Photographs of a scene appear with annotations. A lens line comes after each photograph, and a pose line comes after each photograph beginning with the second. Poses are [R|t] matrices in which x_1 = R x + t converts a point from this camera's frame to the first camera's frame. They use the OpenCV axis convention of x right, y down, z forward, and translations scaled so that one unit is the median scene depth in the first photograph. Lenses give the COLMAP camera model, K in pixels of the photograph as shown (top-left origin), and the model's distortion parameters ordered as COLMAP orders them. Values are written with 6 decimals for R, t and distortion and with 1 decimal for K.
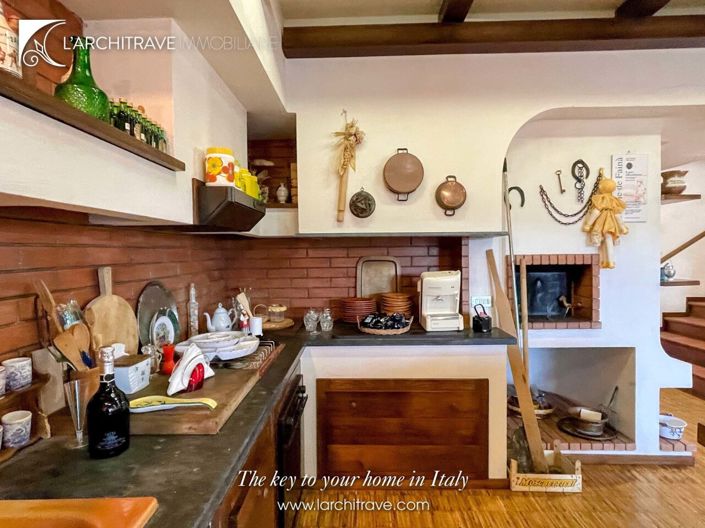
lens RADIAL K [[417.5, 0, 351.4], [0, 417.5, 257.7], [0, 0, 1]] dist [-0.019623, -0.001094]
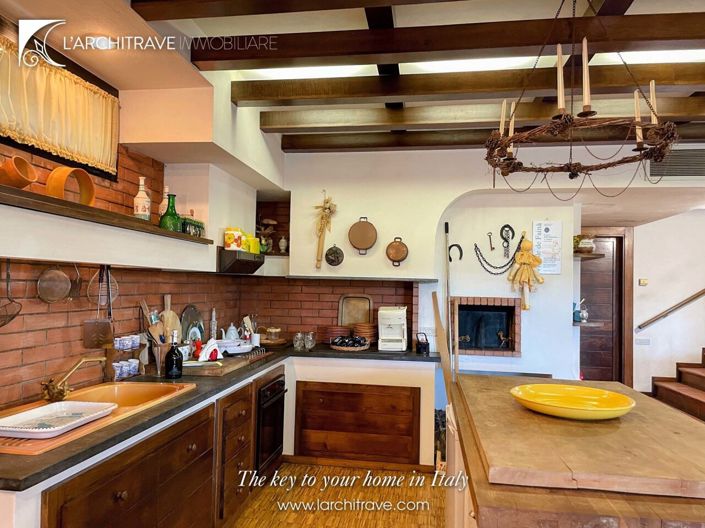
lens RADIAL K [[543.3, 0, 351.9], [0, 543.3, 261.2], [0, 0, 1]] dist [0.045954, -0.017091]
pose [[0.992049, 0.028067, -0.122685, 0.308717], [-0.035288, 0.997745, -0.057085, -0.009588], [0.120806, 0.060961, 0.990803, -0.797931]]
